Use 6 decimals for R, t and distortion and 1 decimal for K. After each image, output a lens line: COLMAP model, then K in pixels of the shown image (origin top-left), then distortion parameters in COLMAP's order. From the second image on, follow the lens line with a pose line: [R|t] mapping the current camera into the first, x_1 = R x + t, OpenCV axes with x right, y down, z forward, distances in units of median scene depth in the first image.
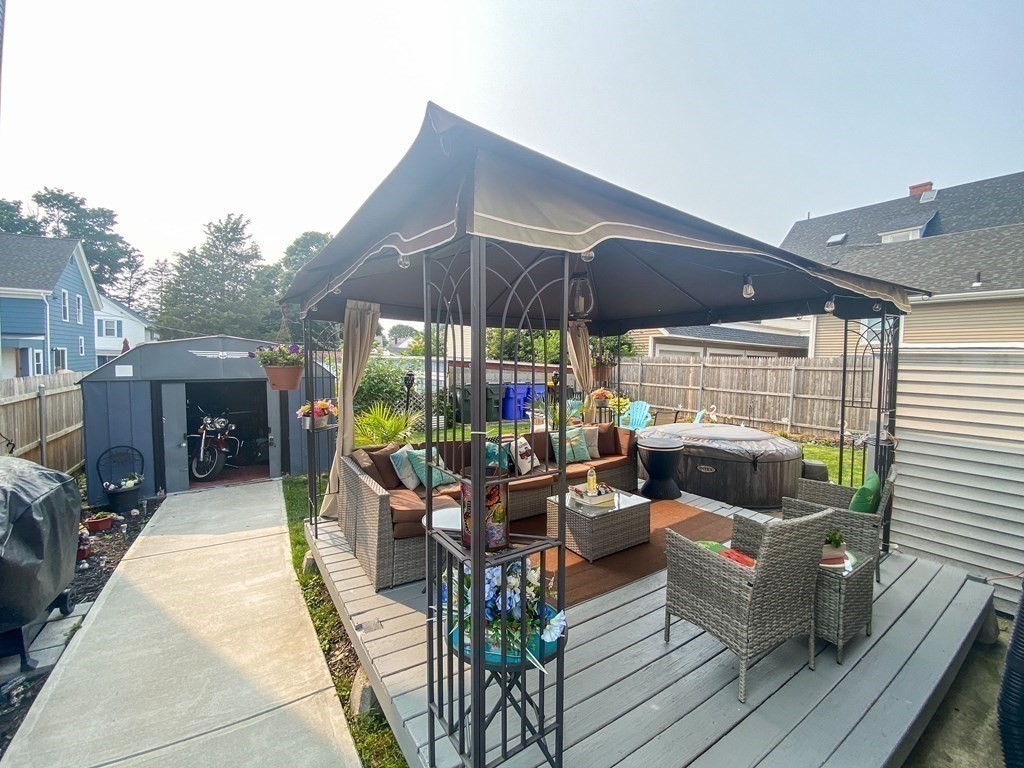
lens RADIAL K [[424.9, 0, 512.0], [0, 424.9, 384.0], [0, 0, 1]] dist [0.032241, -0.025930]
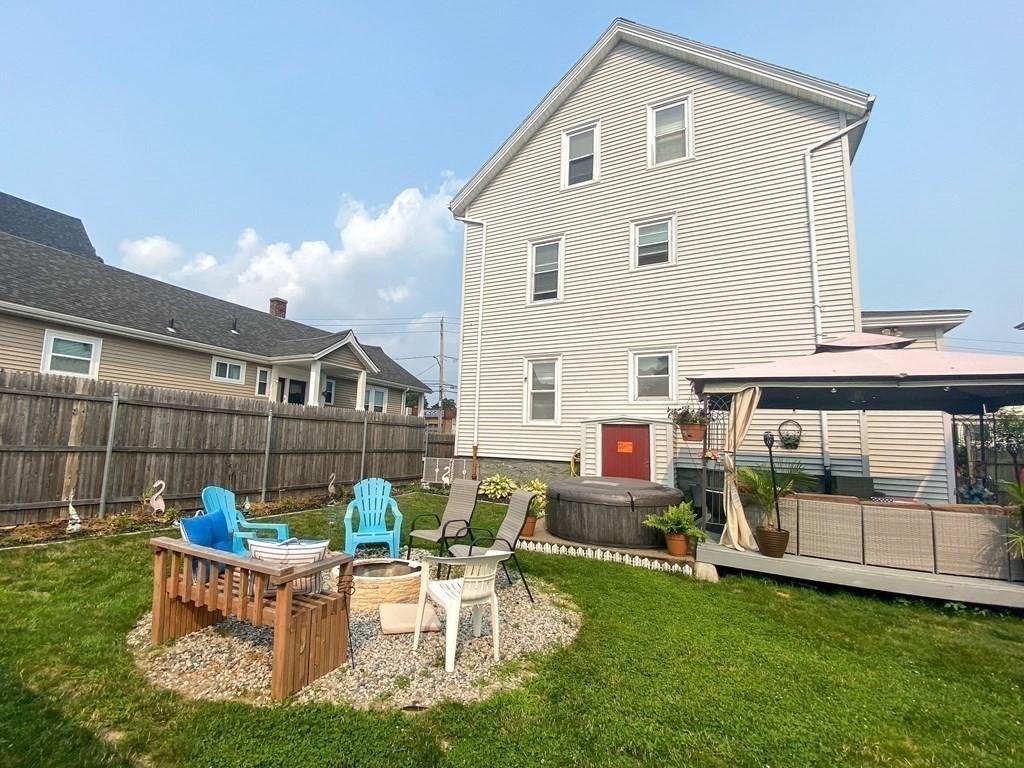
lens RADIAL K [[424.9, 0, 512.0], [0, 424.9, 384.0], [0, 0, 1]] dist [0.032241, -0.025930]
pose [[-0.499073, 0.075545, 0.863261, -0.195113], [-0.004379, 0.995960, -0.089689, -0.022250], [-0.866549, -0.048541, -0.496726, 0.900489]]
